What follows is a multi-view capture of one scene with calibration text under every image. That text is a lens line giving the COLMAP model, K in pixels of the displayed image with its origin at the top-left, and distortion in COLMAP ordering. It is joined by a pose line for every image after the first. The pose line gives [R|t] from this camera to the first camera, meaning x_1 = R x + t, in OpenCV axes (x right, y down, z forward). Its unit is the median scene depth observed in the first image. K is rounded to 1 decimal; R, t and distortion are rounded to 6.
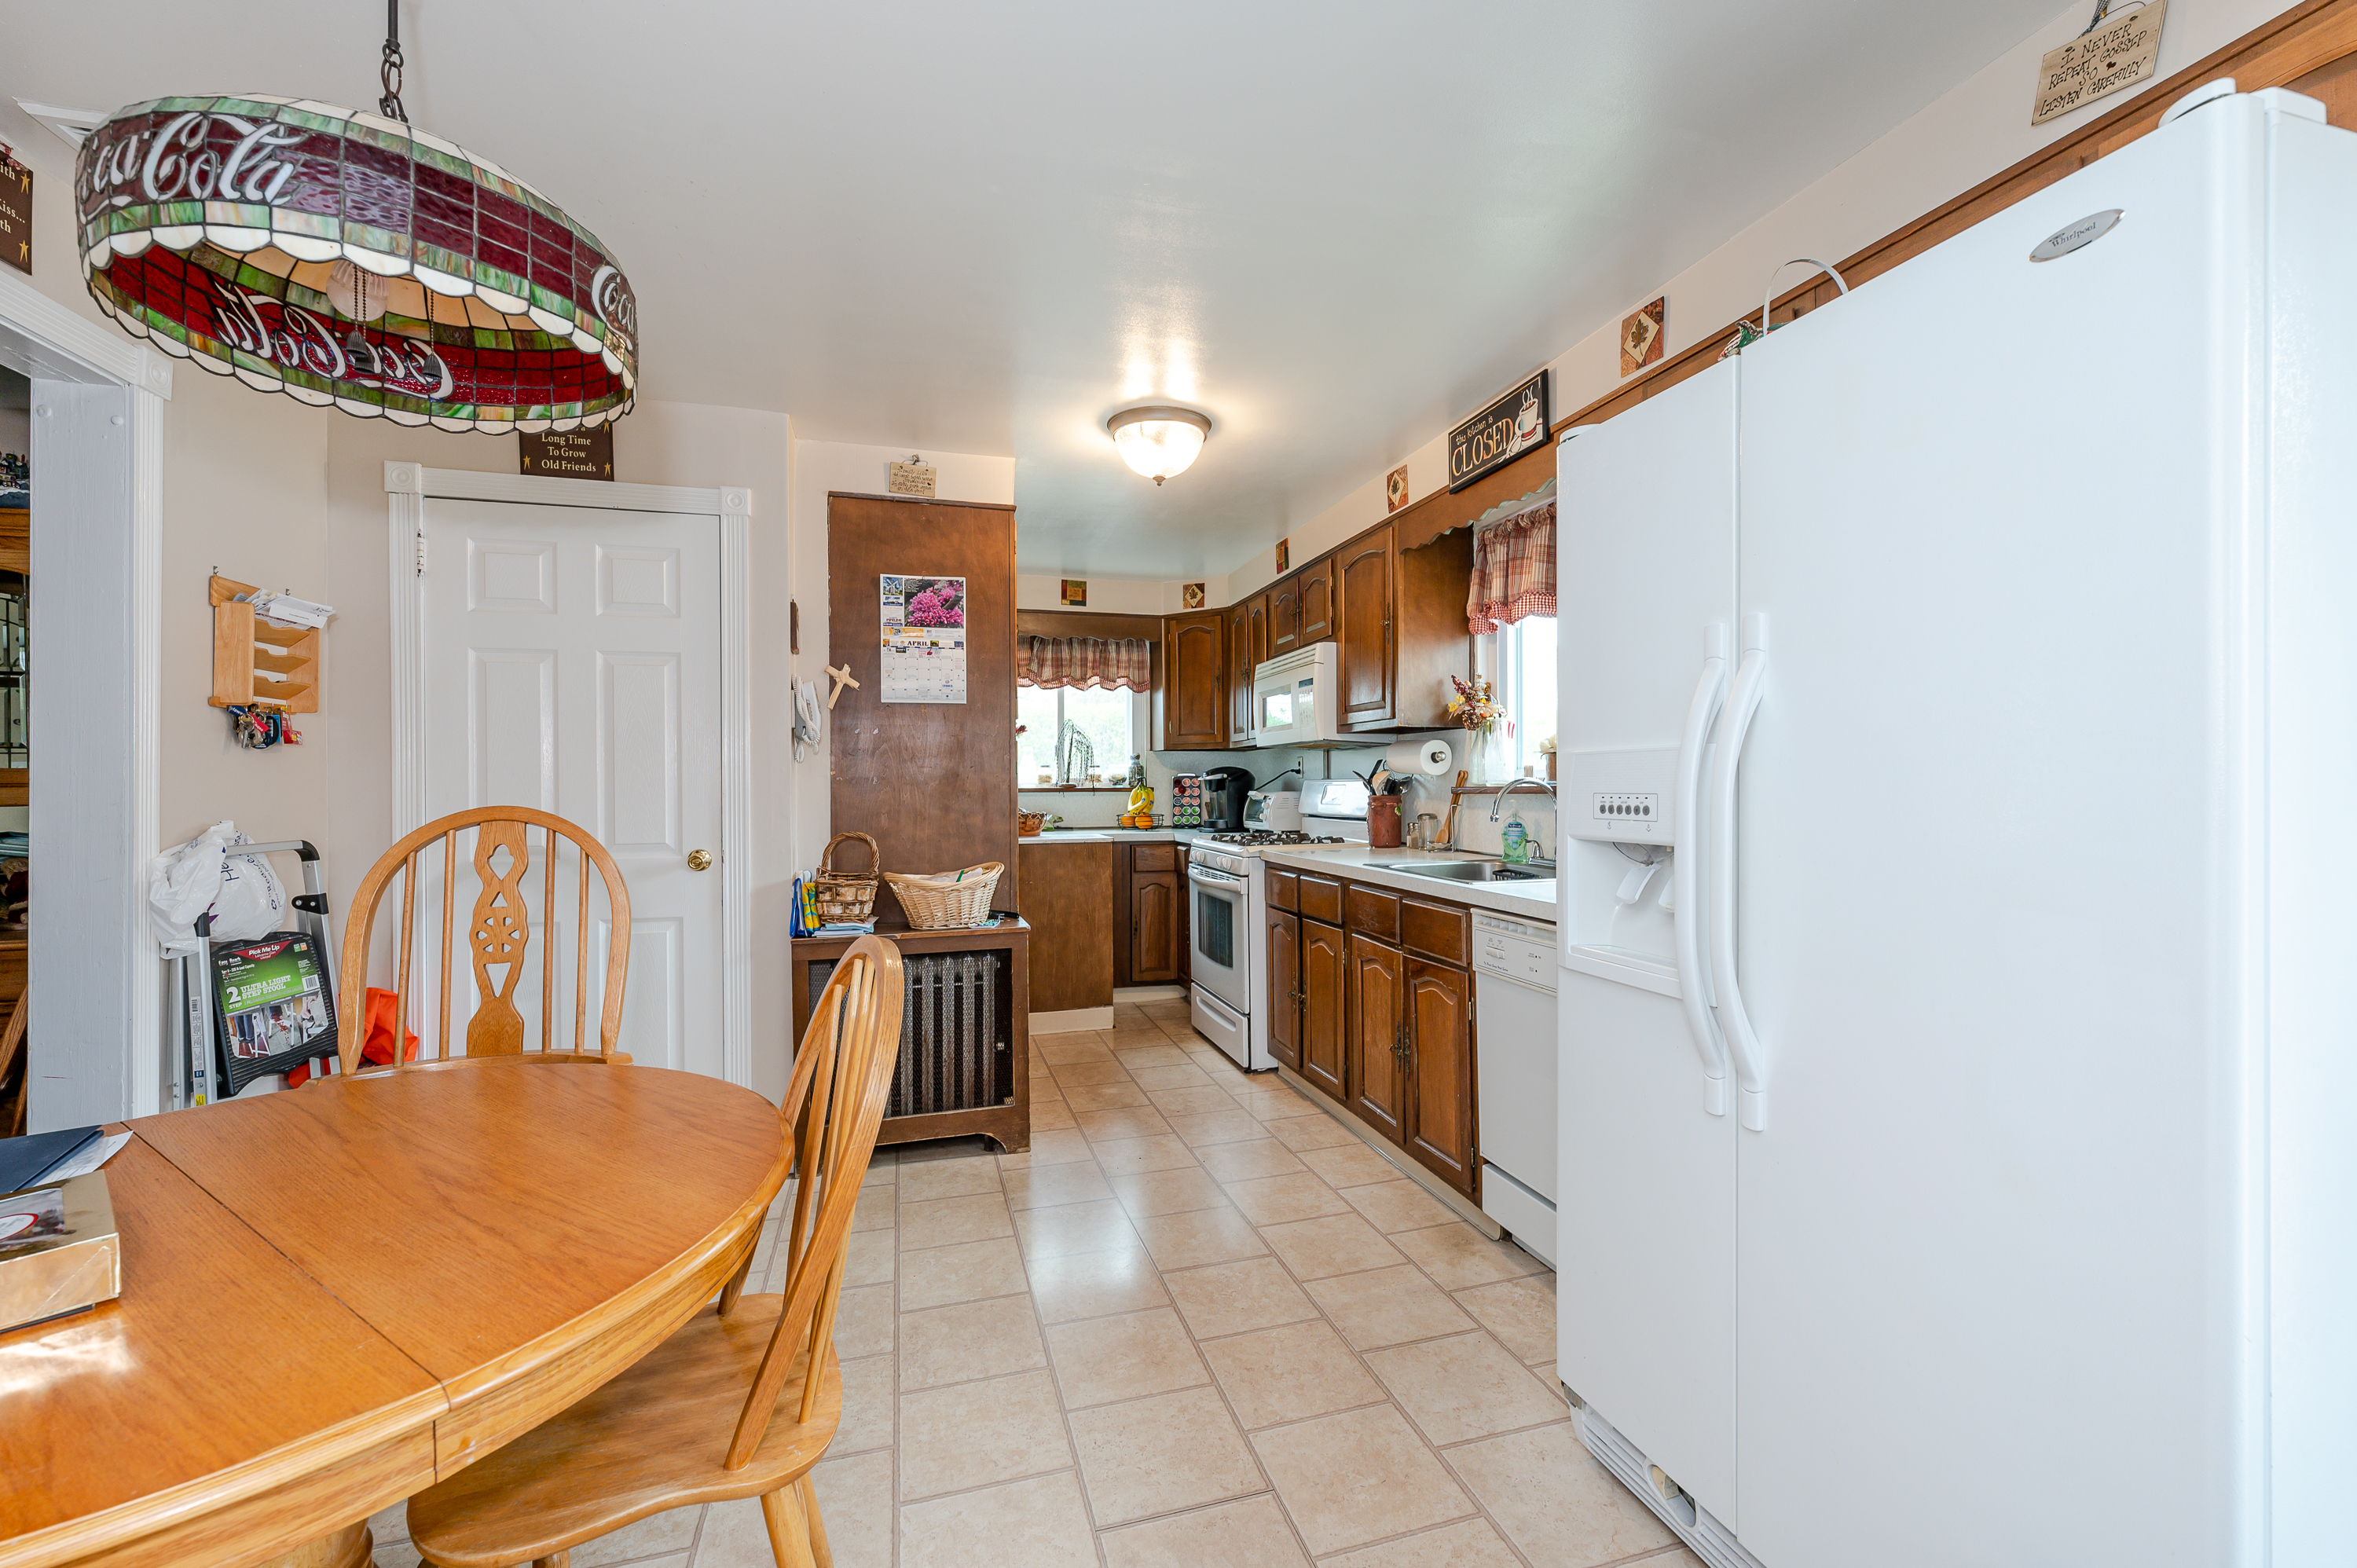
lens RADIAL K [[978.2, 0, 1176.9], [0, 978.2, 790.6], [0, 0, 1]] dist [-0.004627, -0.000632]
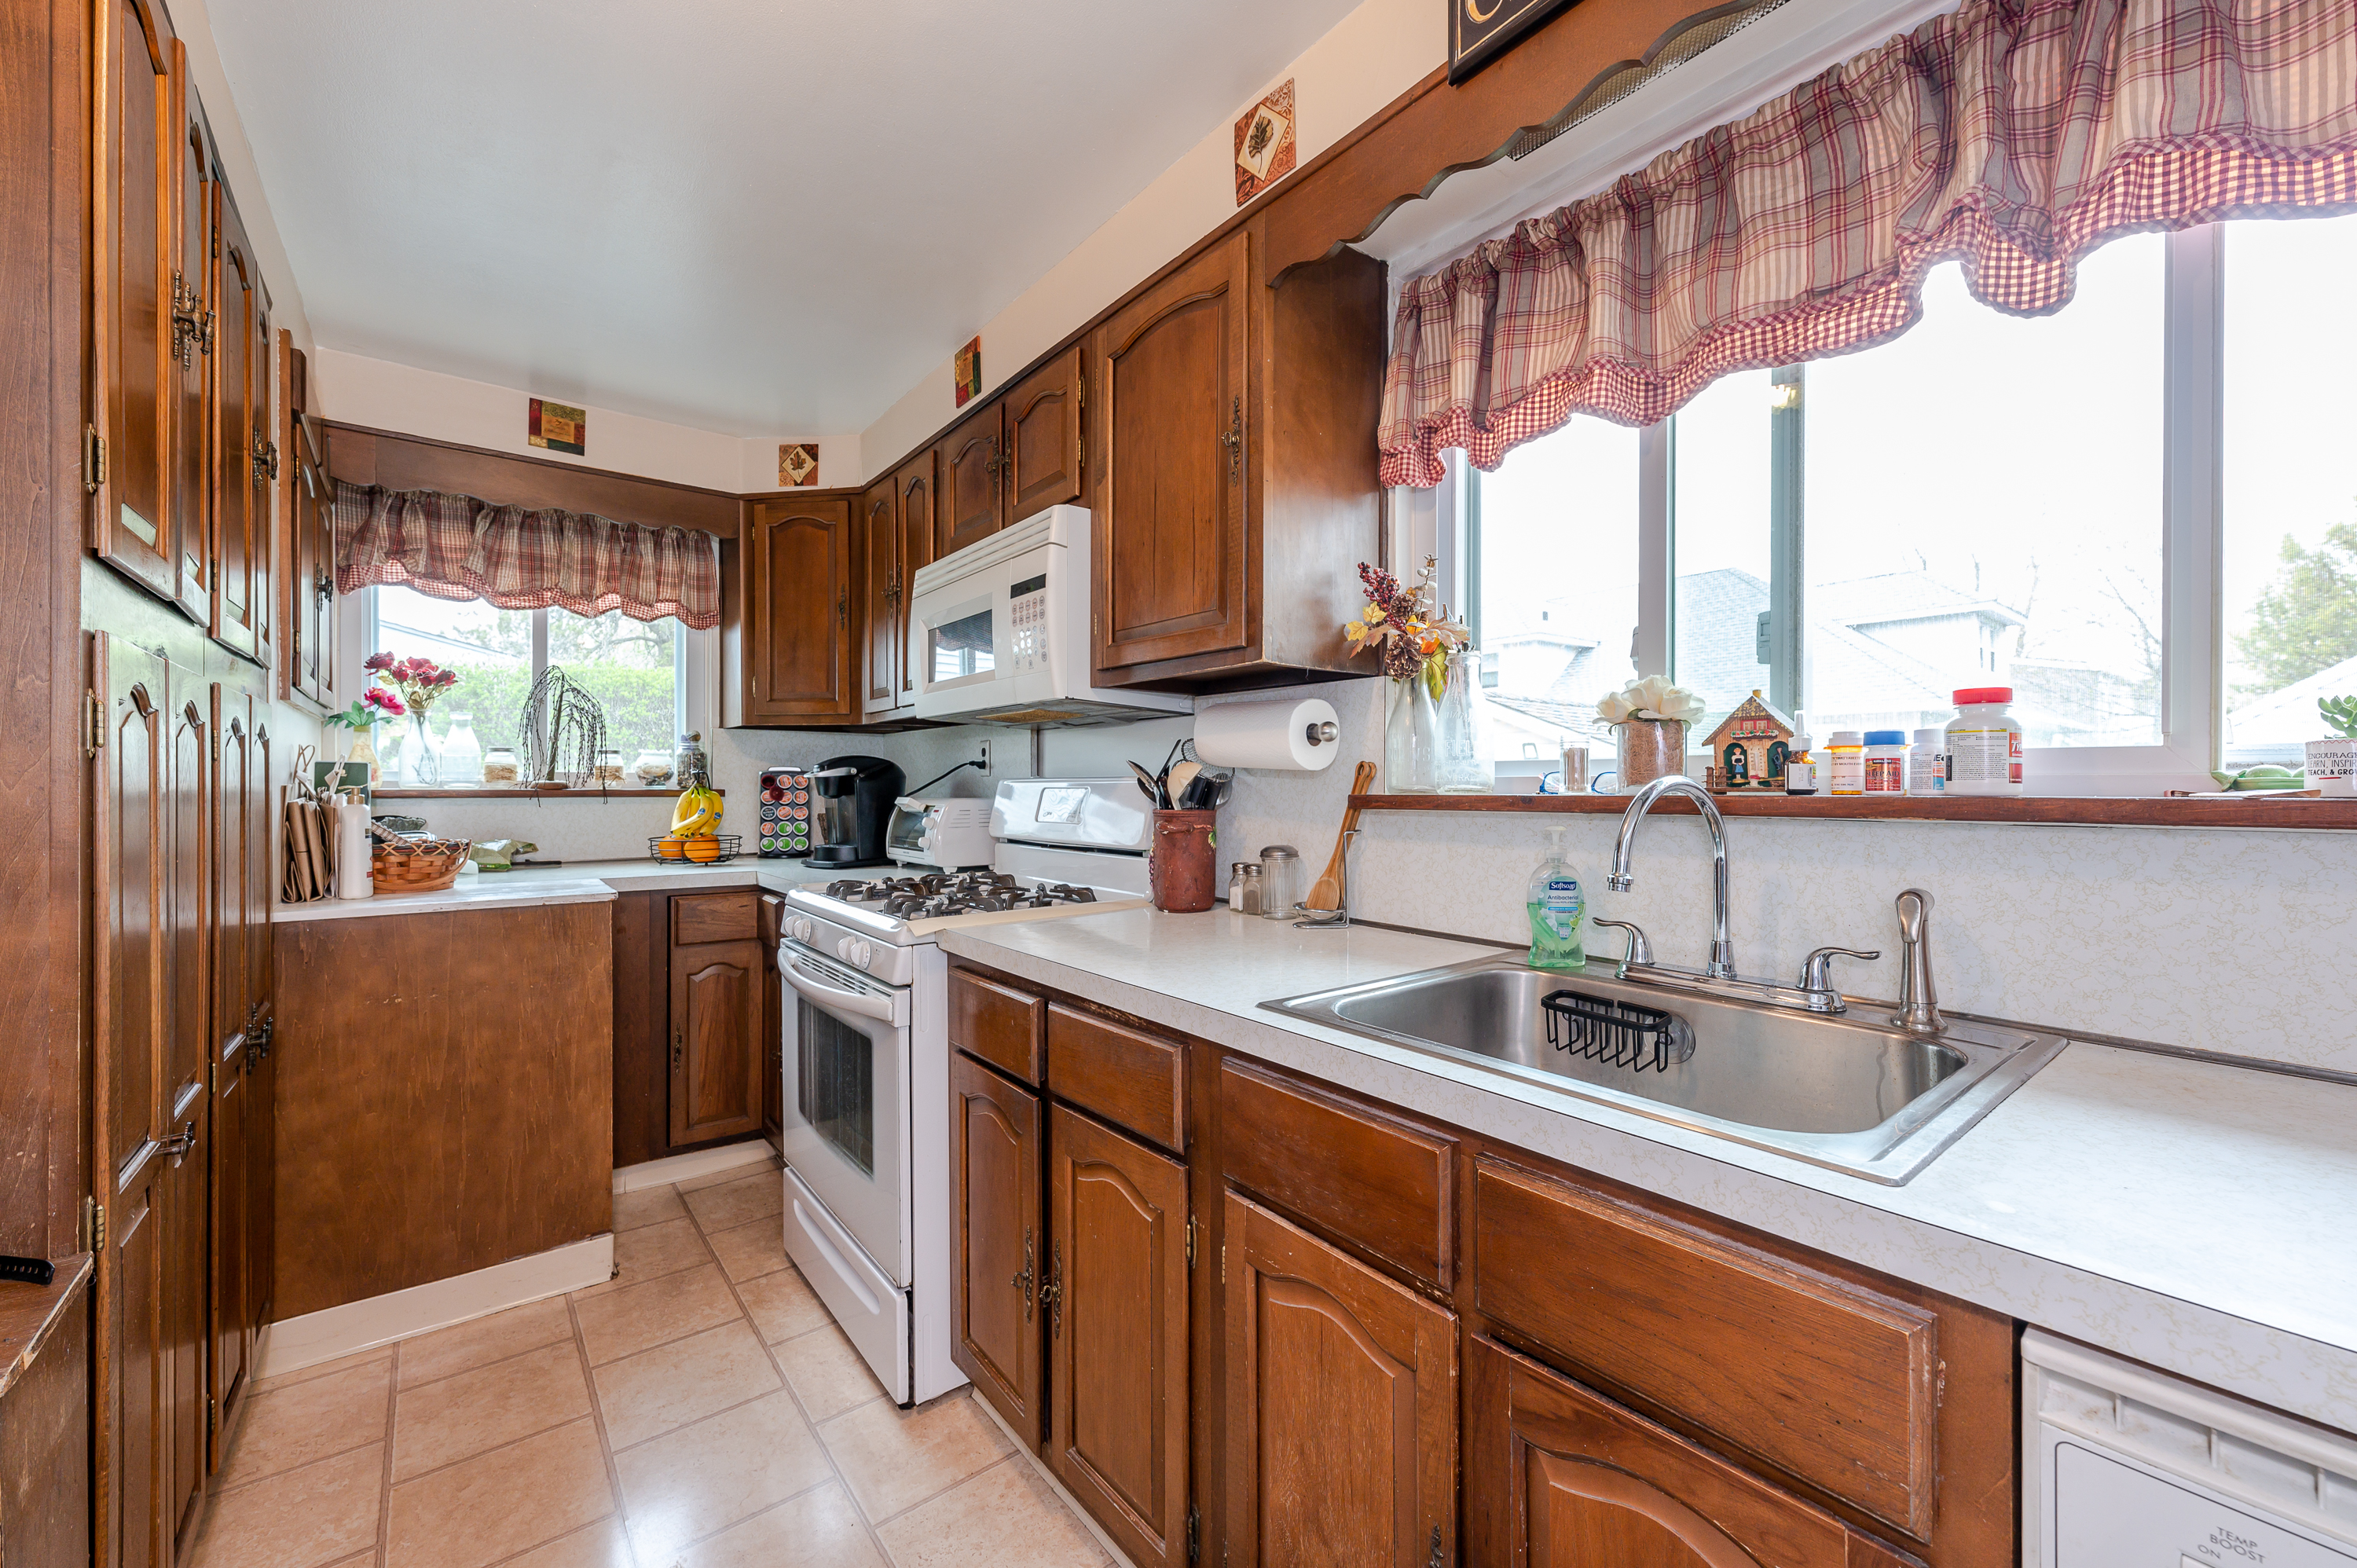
lens RADIAL K [[960.2, 0, 1191.5], [0, 960.2, 790.6], [0, 0, 1]] dist [-0.002609, 0.000505]
pose [[0.923355, 0.005668, 0.383906, 0.018014], [-0.005035, 0.999984, -0.002655, -0.003307], [-0.383915, 0.000518, 0.923368, 0.452659]]
